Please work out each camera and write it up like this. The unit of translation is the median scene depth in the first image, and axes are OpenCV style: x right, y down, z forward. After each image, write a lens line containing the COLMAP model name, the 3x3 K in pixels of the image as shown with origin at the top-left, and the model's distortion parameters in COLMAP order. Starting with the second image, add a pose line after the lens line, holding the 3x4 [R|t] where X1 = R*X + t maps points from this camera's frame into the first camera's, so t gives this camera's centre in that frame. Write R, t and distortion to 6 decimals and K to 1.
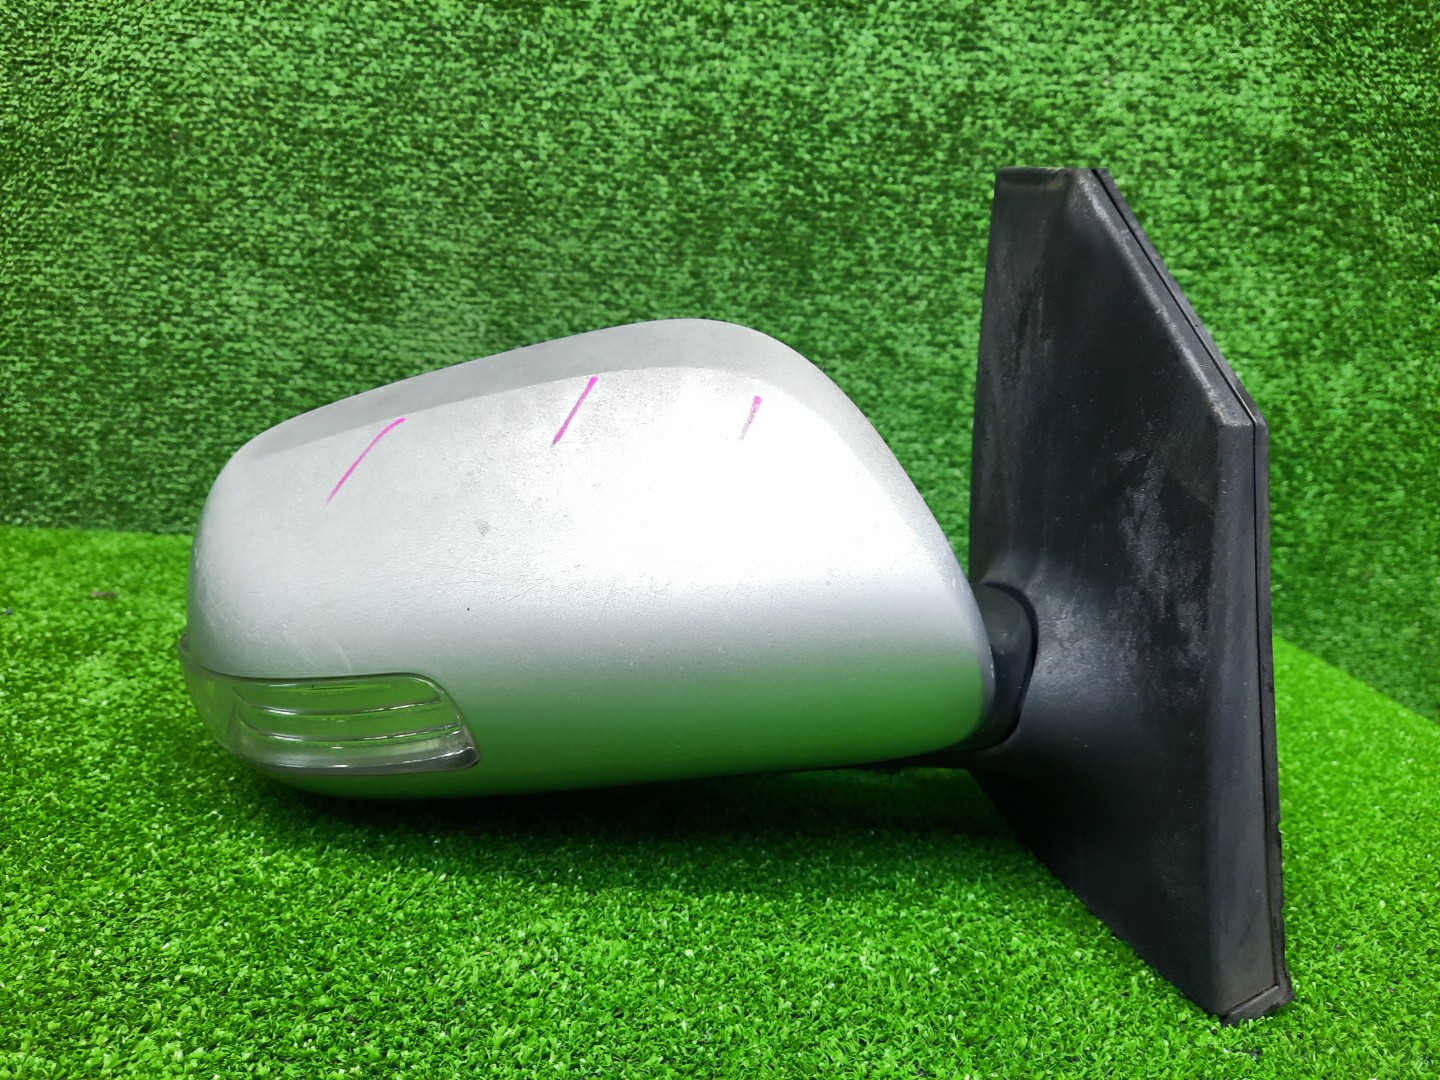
lens RADIAL K [[1052.6, 0, 715.9], [0, 1052.6, 530.9], [0, 0, 1]] dist [0.054462, -0.060652]
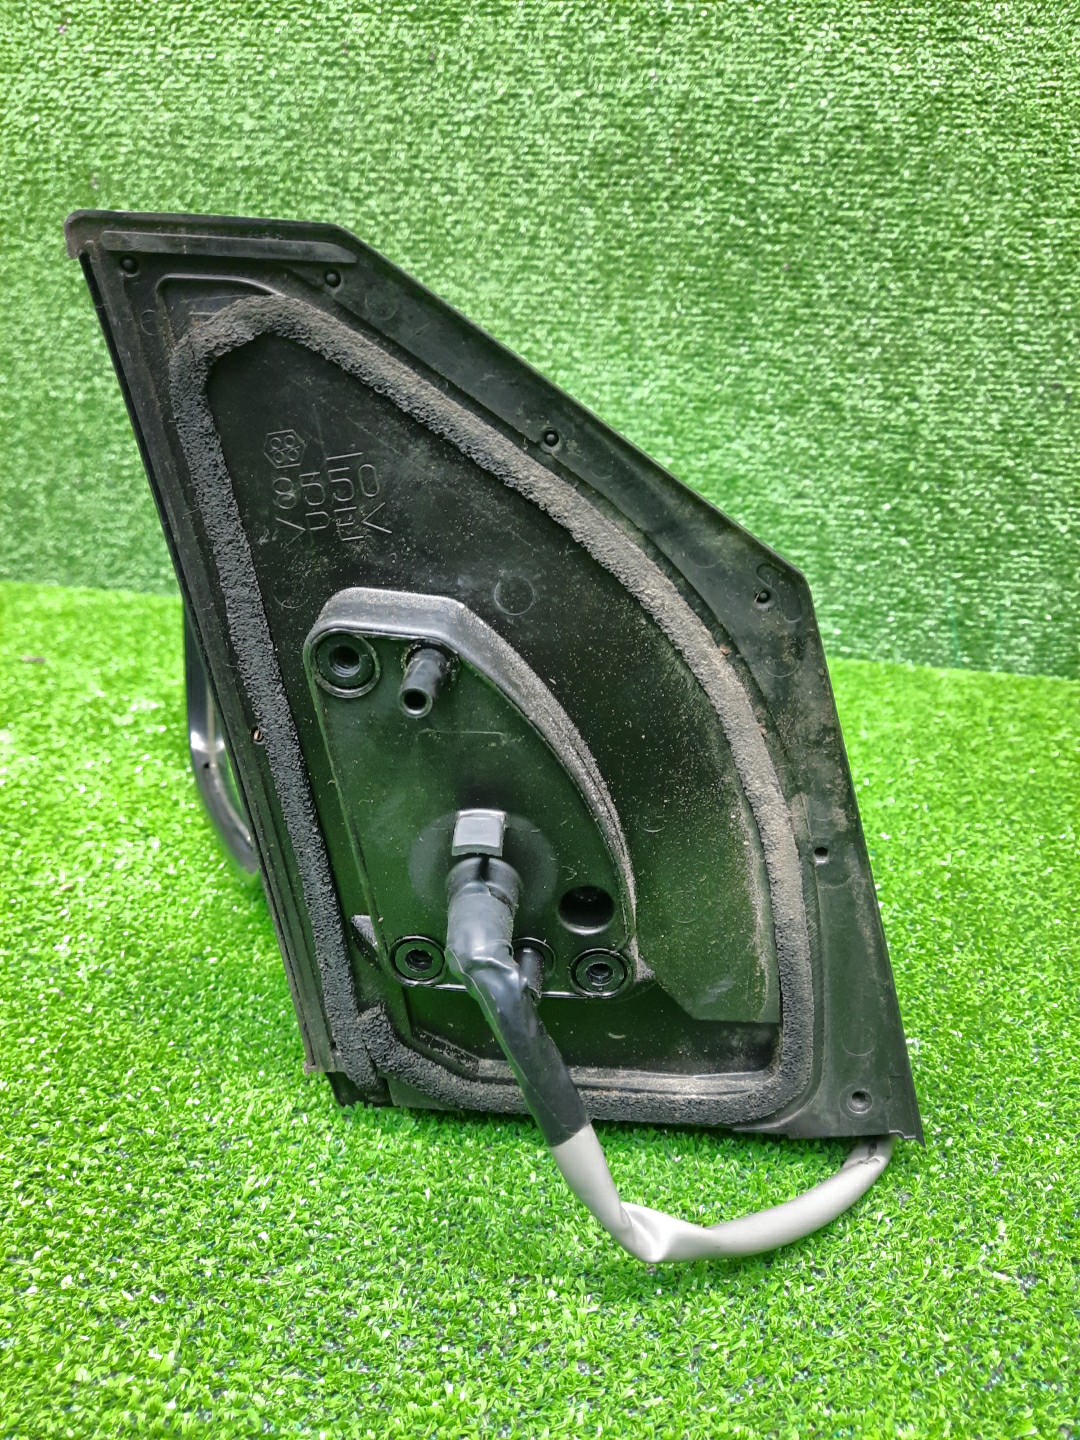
lens RADIAL K [[1052.6, 0, 561.3], [0, 1052.6, 706.5], [0, 0, 1]] dist [0.054462, -0.060652]
pose [[0.987864, 0.042702, -0.149334, 0.080846], [-0.019132, 0.987596, 0.155844, -0.053130], [0.154137, -0.151095, 0.976428, 0.036406]]
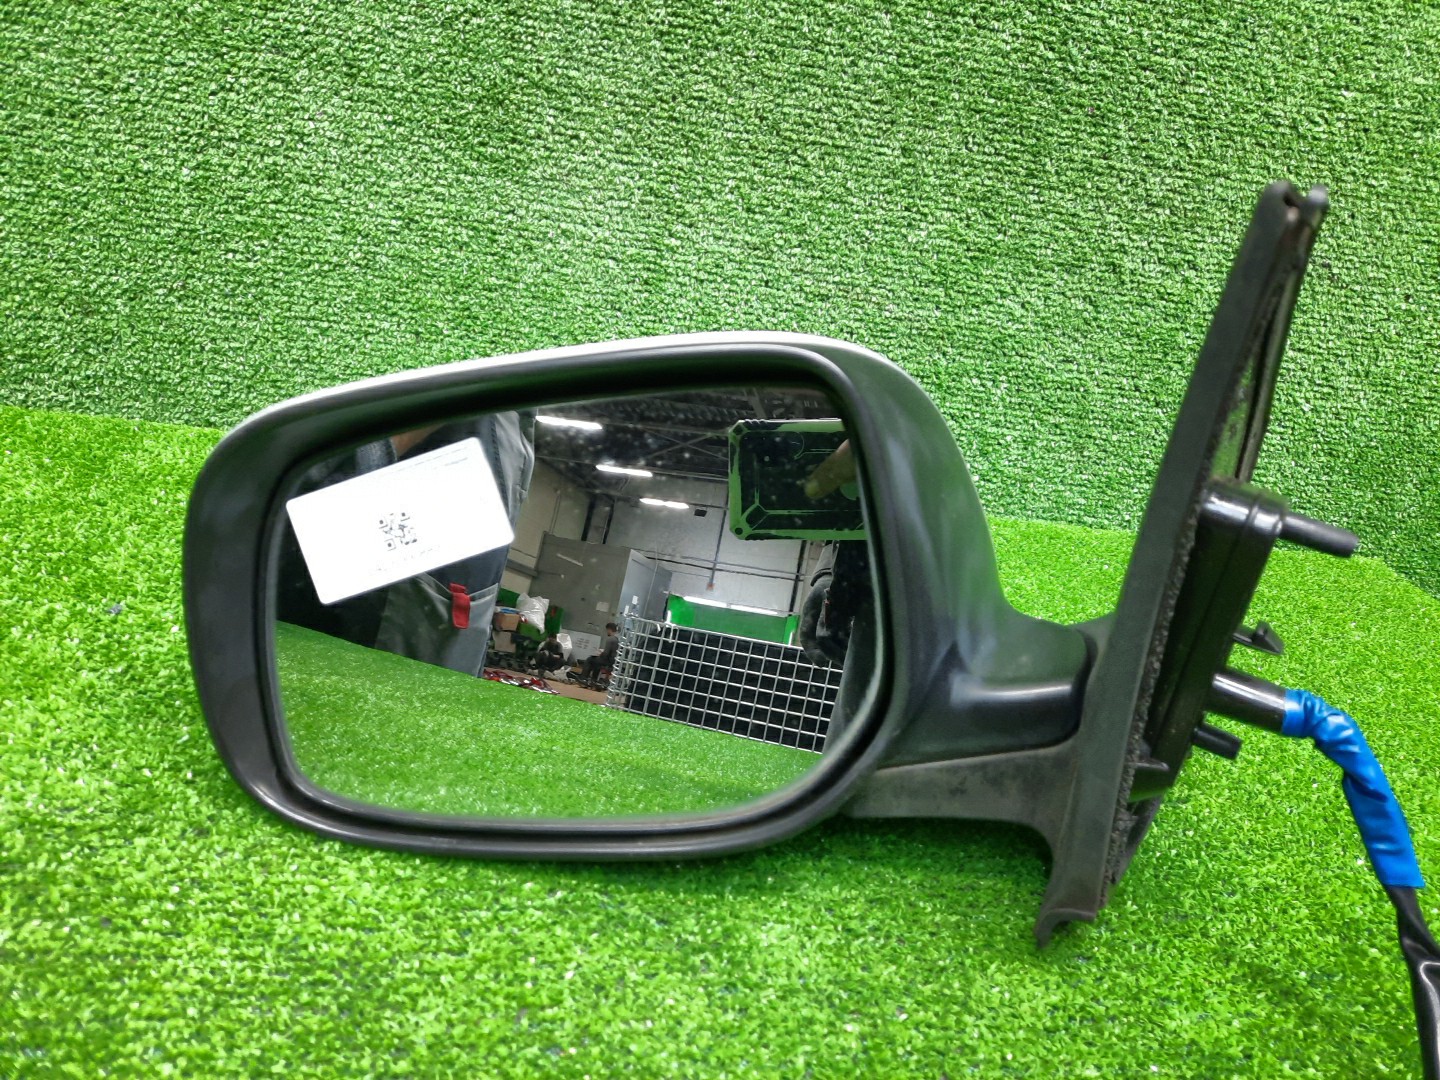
lens RADIAL K [[1052.6, 0, 724.6], [0, 1052.6, 528.2], [0, 0, 1]] dist [0.054462, -0.060652]
pose [[0.990541, 0.054303, 0.126013, -0.244134], [-0.084119, 0.965864, 0.245012, -0.153431], [-0.108407, -0.253295, 0.961296, 0.173775]]
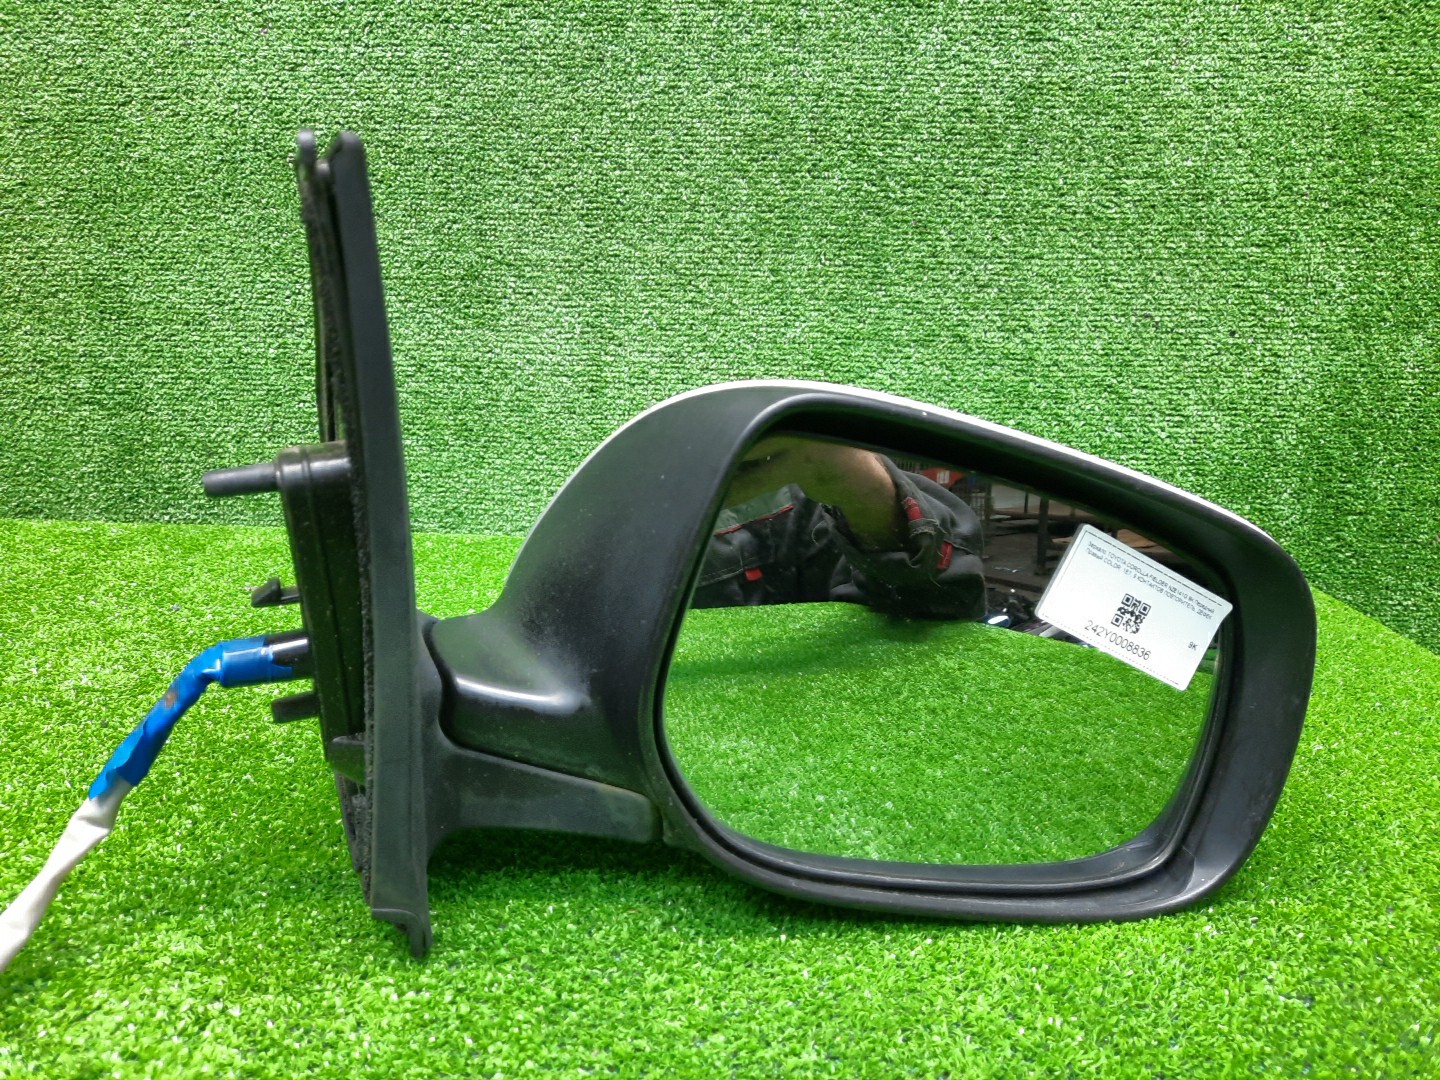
lens RADIAL K [[1052.6, 0, 721.2], [0, 1052.6, 526.8], [0, 0, 1]] dist [0.054462, -0.060652]
pose [[0.997831, -0.021238, -0.062309, -0.012908], [0.024141, 0.998640, 0.046218, -0.038044], [0.061243, -0.047622, 0.996986, -0.069153]]
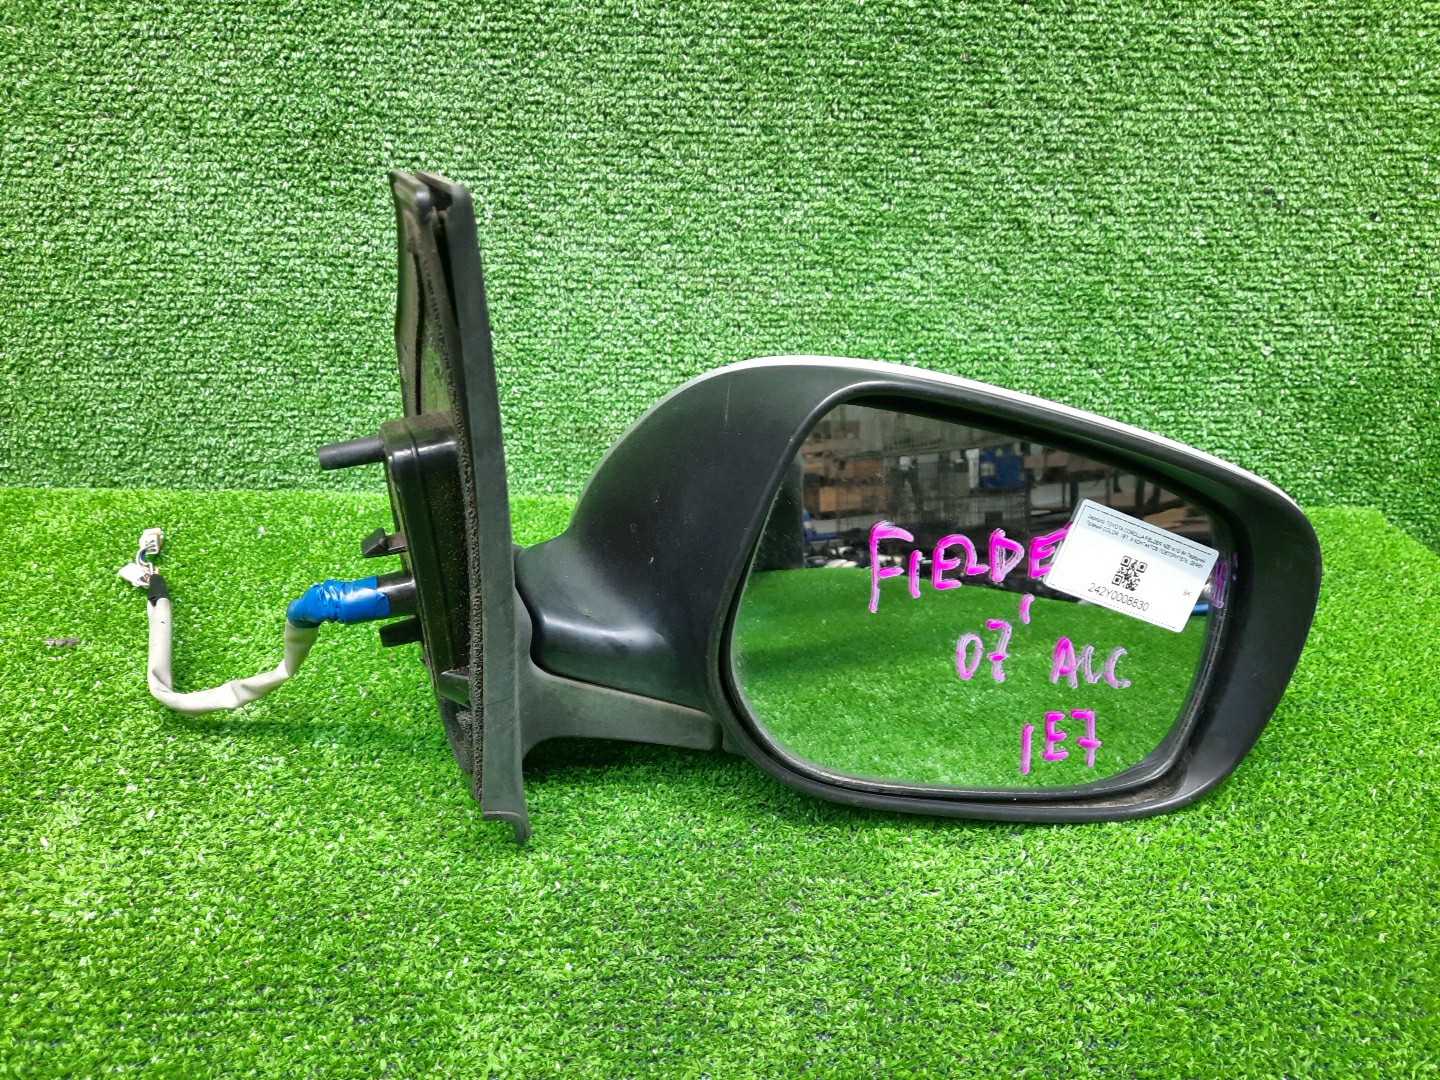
lens RADIAL K [[1052.6, 0, 726.7], [0, 1052.6, 527.6], [0, 0, 1]] dist [0.054462, -0.060652]
pose [[0.999429, -0.033379, 0.005321, -0.062340], [0.030427, 0.957032, 0.288382, -0.191238], [-0.014718, -0.288055, 0.957501, 0.205478]]
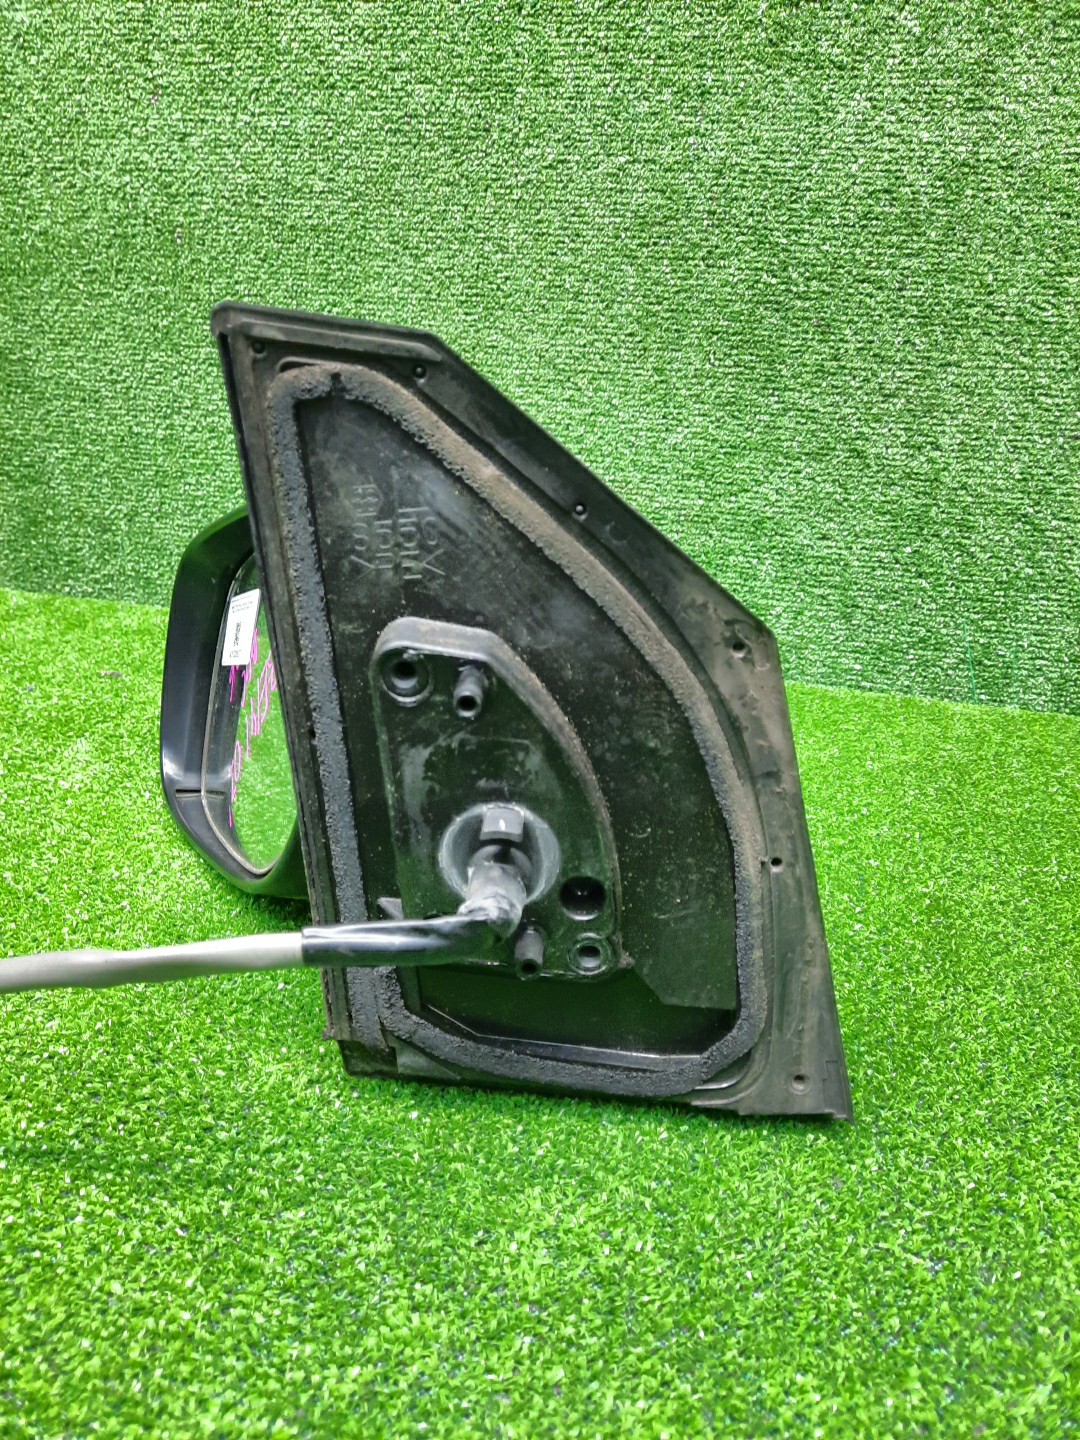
lens RADIAL K [[1052.6, 0, 559.0], [0, 1052.6, 712.7], [0, 0, 1]] dist [0.054462, -0.060652]
pose [[0.974435, 0.071103, -0.213123, 0.122930], [-0.038229, 0.987241, 0.154576, -0.077821], [0.221395, -0.142477, 0.964720, -0.014214]]
